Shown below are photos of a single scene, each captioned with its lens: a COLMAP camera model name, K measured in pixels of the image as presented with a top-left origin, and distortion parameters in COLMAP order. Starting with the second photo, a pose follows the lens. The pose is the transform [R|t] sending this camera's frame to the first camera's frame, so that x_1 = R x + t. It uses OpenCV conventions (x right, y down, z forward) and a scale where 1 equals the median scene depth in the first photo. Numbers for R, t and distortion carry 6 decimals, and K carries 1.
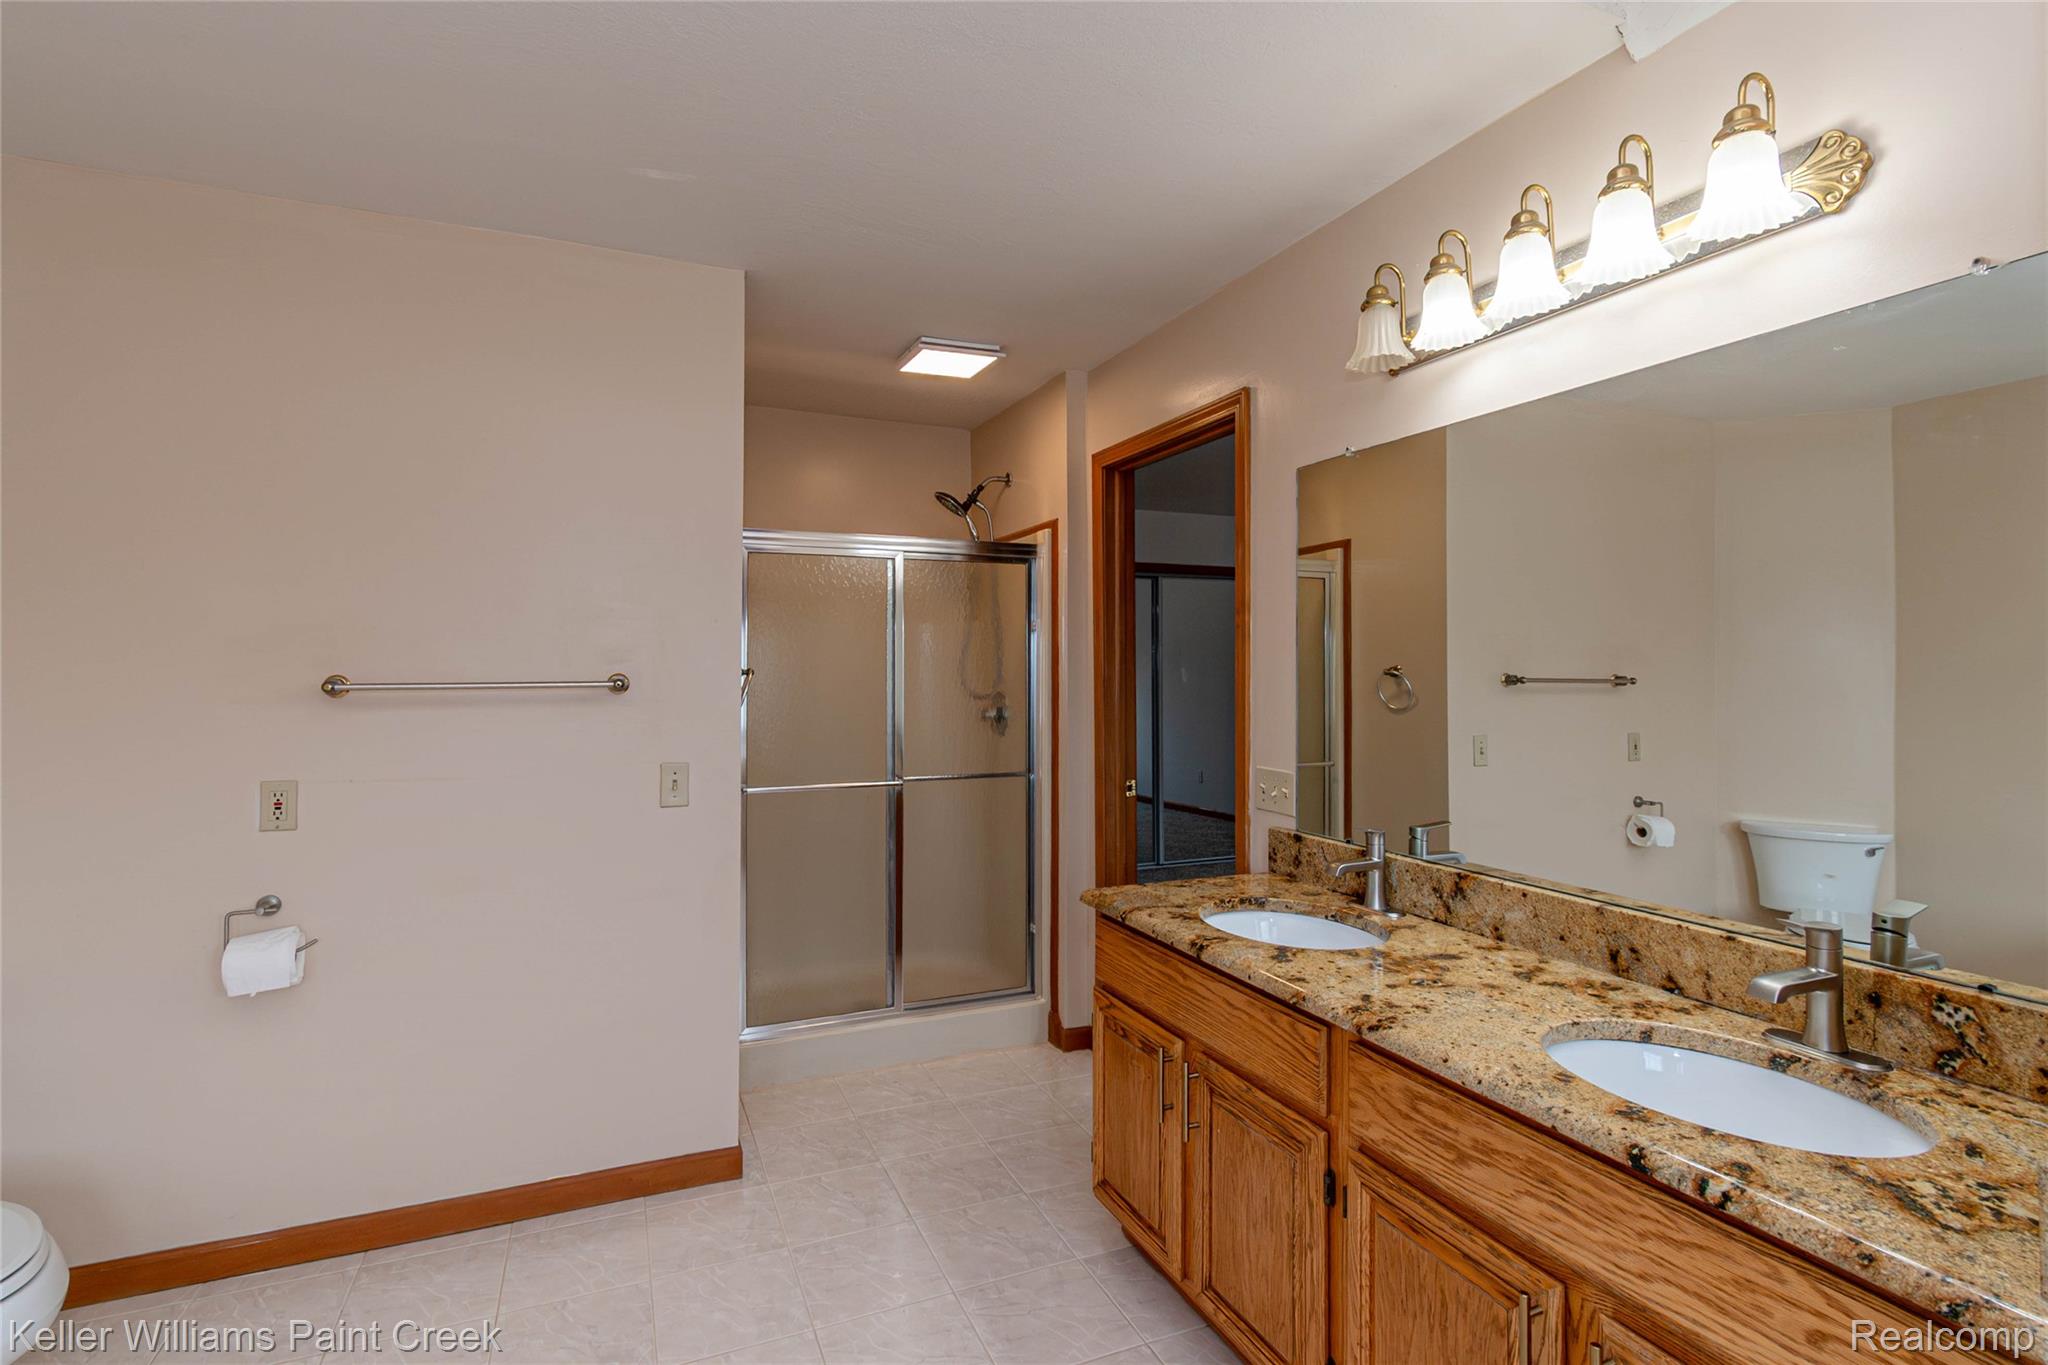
lens RADIAL K [[944.8, 0, 1020.7], [0, 944.8, 689.9], [0, 0, 1]] dist [0.002079, -0.000659]
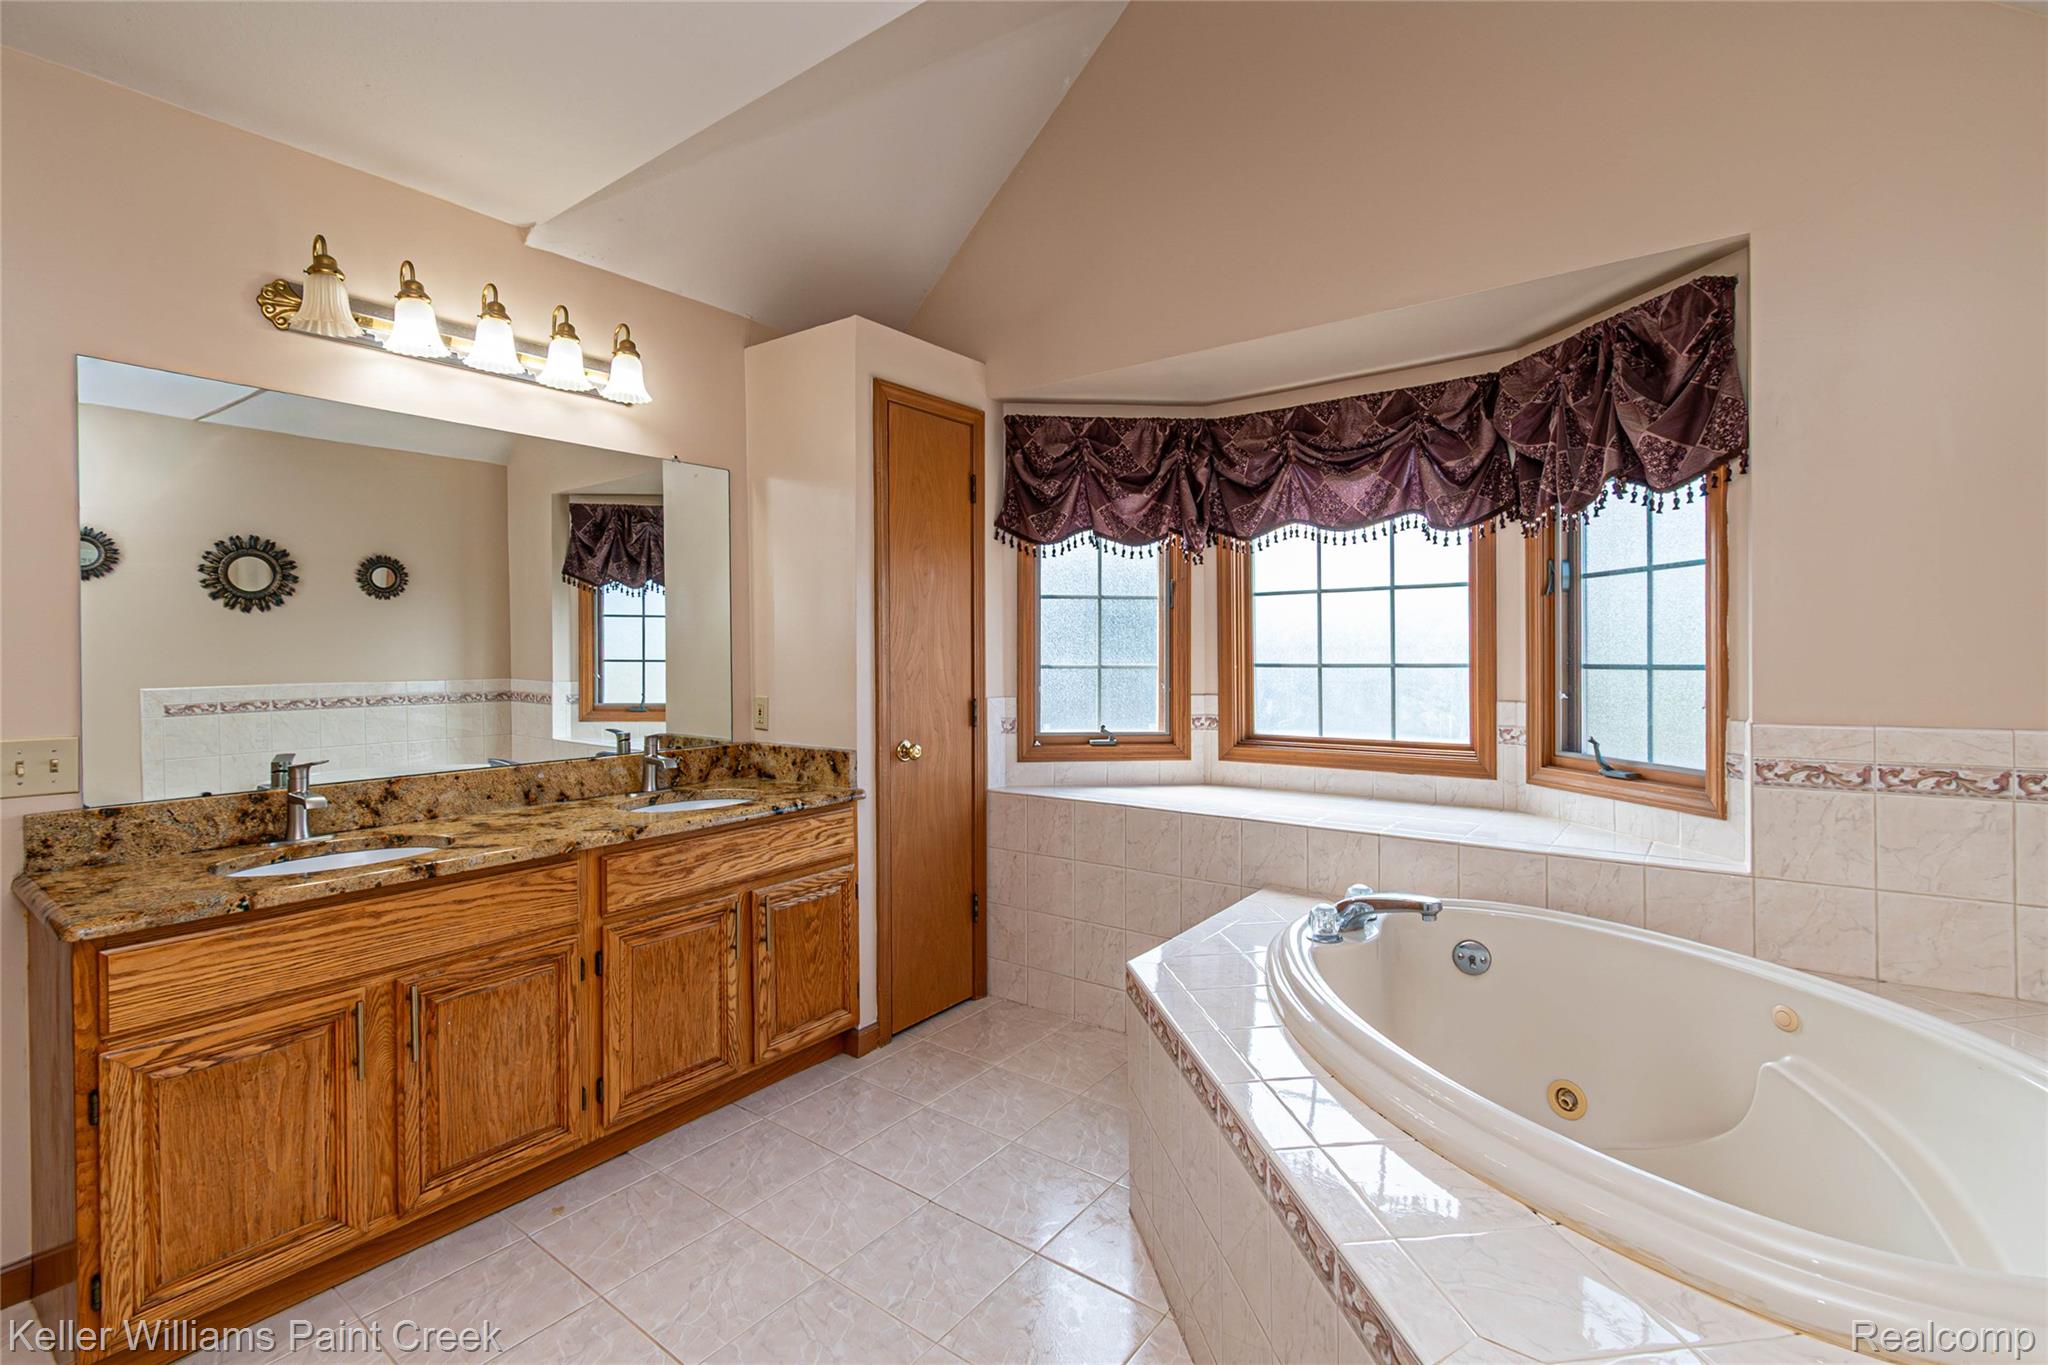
lens RADIAL K [[944.8, 0, 1020.7], [0, 944.8, 689.9], [0, 0, 1]] dist [0.002079, -0.000659]
pose [[-0.469242, -0.043604, 0.881992, -1.258025], [0.018310, 0.998085, 0.059084, 0.025920], [-0.882880, 0.043874, -0.467546, 1.071317]]
